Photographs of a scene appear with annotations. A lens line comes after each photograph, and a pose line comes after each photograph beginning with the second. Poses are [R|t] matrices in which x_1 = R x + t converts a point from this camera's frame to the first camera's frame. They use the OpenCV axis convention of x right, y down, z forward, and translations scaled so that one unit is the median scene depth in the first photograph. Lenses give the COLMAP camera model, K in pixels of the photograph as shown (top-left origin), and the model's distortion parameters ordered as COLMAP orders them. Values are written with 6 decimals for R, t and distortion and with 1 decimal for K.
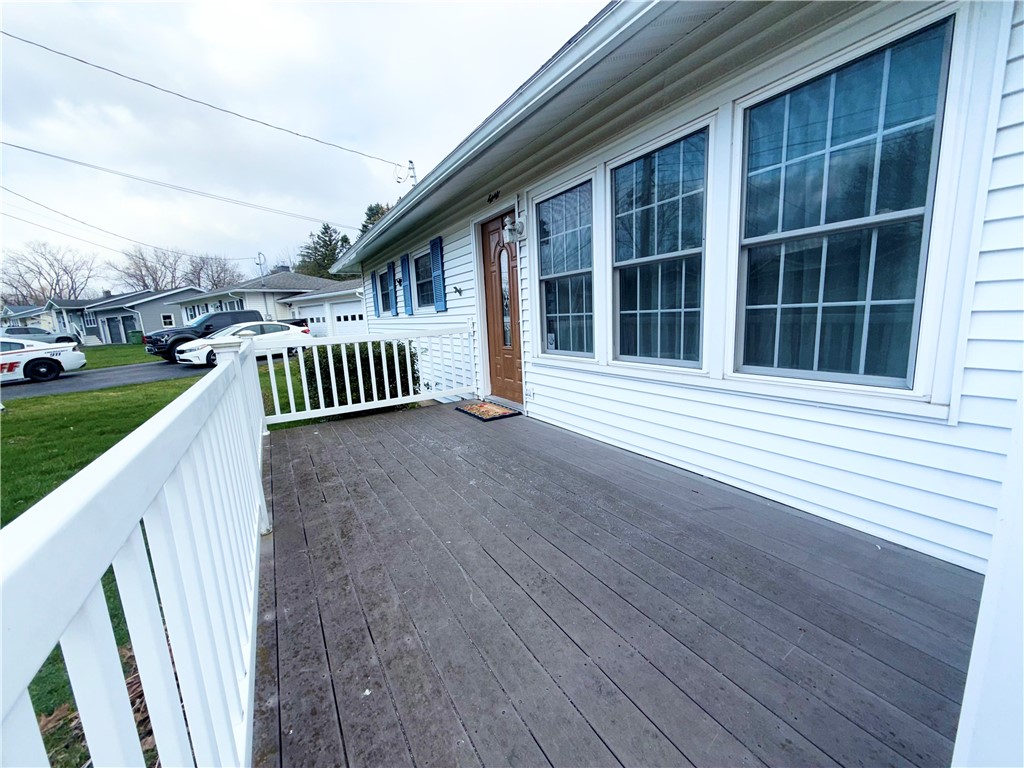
lens RADIAL K [[410.2, 0, 510.3], [0, 410.2, 384.8], [0, 0, 1]] dist [0.003267, 0.000085]
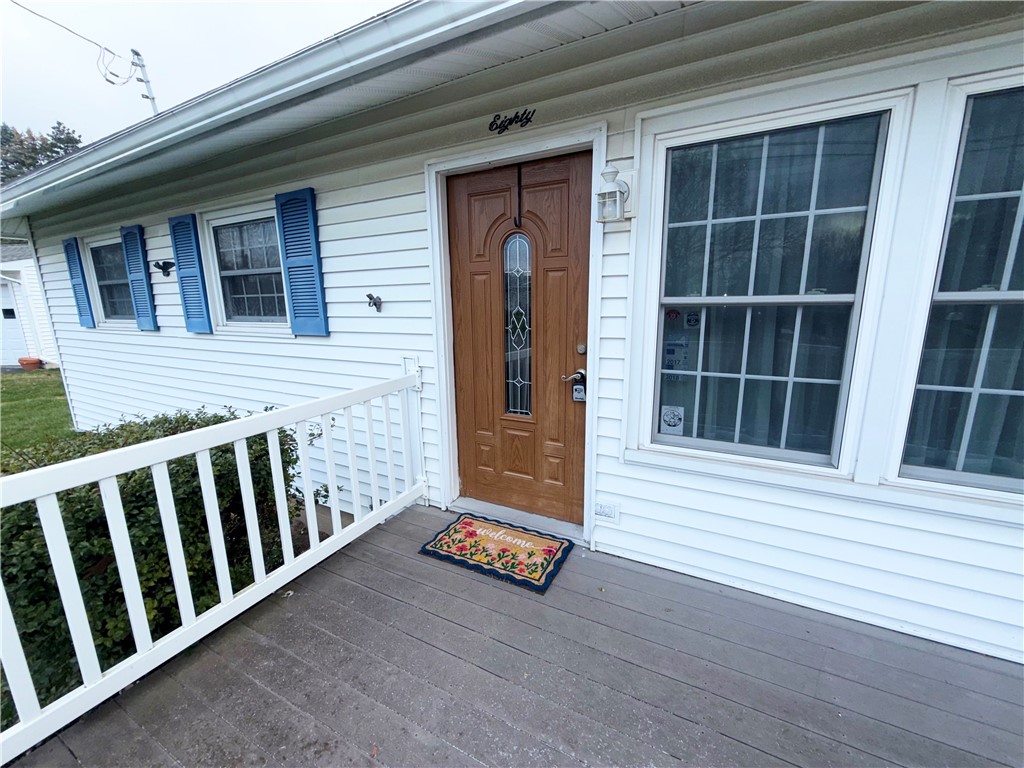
lens RADIAL K [[410.2, 0, 511.0], [0, 410.2, 384.2], [0, 0, 1]] dist [0.003267, 0.000085]
pose [[0.849794, -0.065942, 0.522973, -0.239911], [0.060891, 0.997783, 0.026867, -0.122640], [-0.523586, 0.009013, 0.851925, 0.449361]]
